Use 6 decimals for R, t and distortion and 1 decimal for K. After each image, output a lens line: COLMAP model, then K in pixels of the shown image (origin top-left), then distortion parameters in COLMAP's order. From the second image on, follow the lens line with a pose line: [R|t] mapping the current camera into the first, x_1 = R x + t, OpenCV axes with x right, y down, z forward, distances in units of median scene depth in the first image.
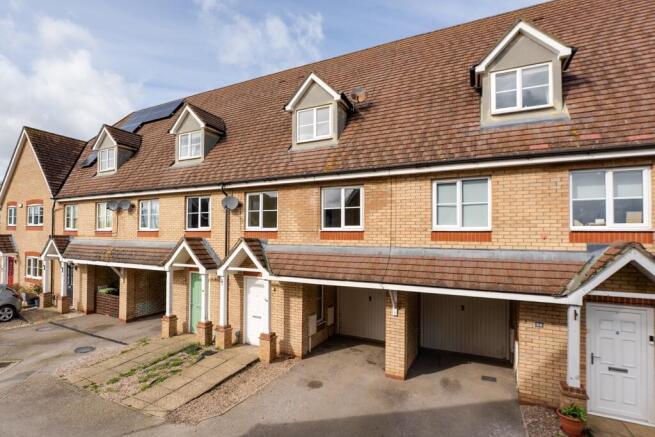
lens RADIAL K [[425.5, 0, 324.7], [0, 425.5, 202.0], [0, 0, 1]] dist [-0.031033, 0.000759]
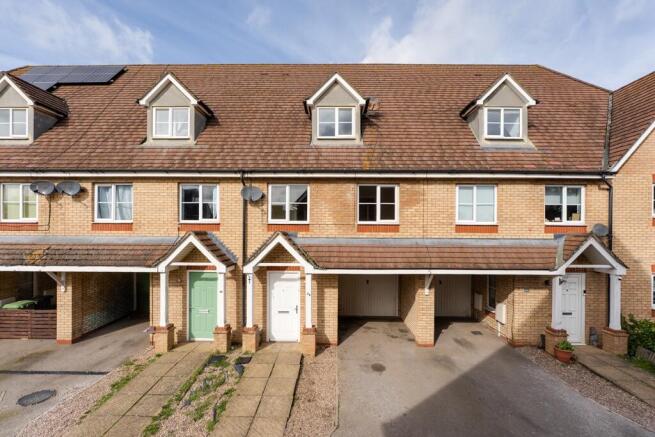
lens RADIAL K [[323.5, 0, 328.1], [0, 323.5, 213.8], [0, 0, 1]] dist [-0.013631, 0.000177]
pose [[0.837590, 0.020140, 0.545927, -0.504525], [-0.042607, 0.998685, 0.028527, 0.021169], [-0.544635, -0.047155, 0.837347, 0.350358]]
